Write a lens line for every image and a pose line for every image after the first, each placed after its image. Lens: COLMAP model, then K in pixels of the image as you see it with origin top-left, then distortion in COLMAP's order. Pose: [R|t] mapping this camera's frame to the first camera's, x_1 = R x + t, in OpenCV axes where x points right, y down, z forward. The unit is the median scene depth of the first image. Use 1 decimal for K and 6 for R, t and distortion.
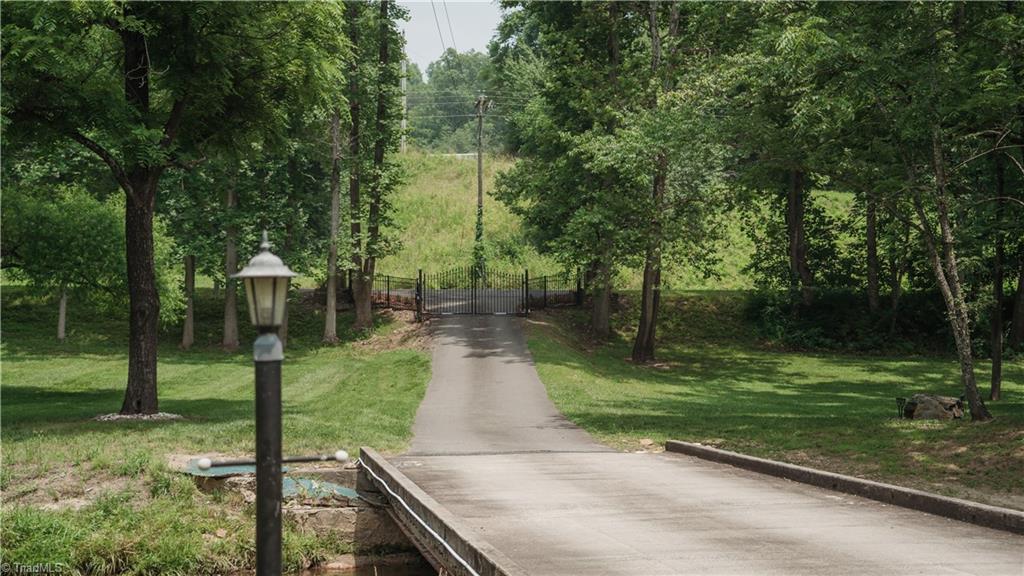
lens RADIAL K [[1593.4, 0, 512.0], [0, 1593.4, 288.2], [0, 0, 1]] dist [0.016402, 0.000000]
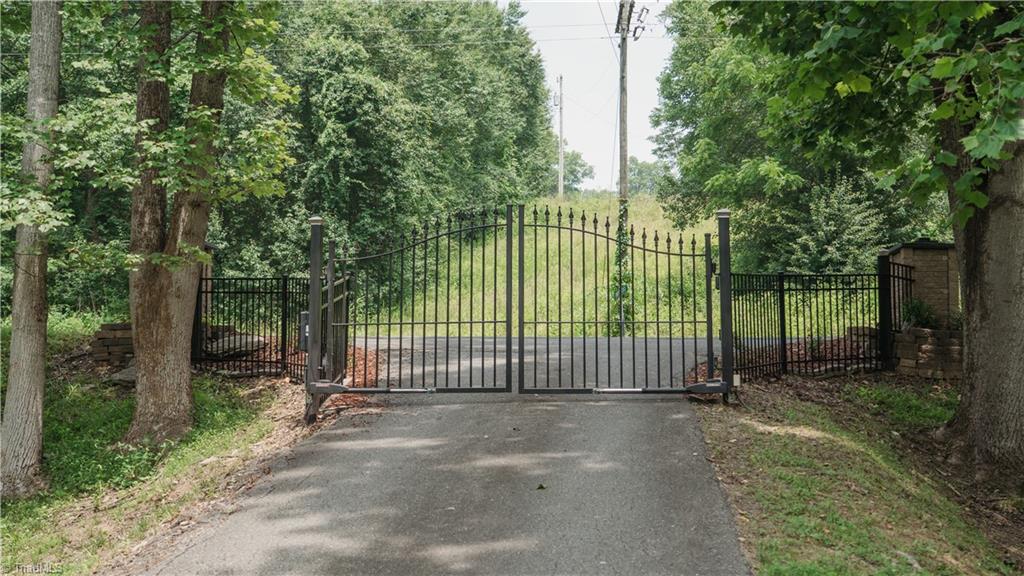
lens RADIAL K [[1180.3, 0, 511.4], [0, 1180.3, 286.6], [0, 0, 1]] dist [0.034021, 0.000000]
pose [[0.988228, -0.012800, -0.152452, 0.003714], [-0.000258, 0.996353, -0.085325, 0.014321], [0.152989, 0.084360, 0.984621, 0.755644]]
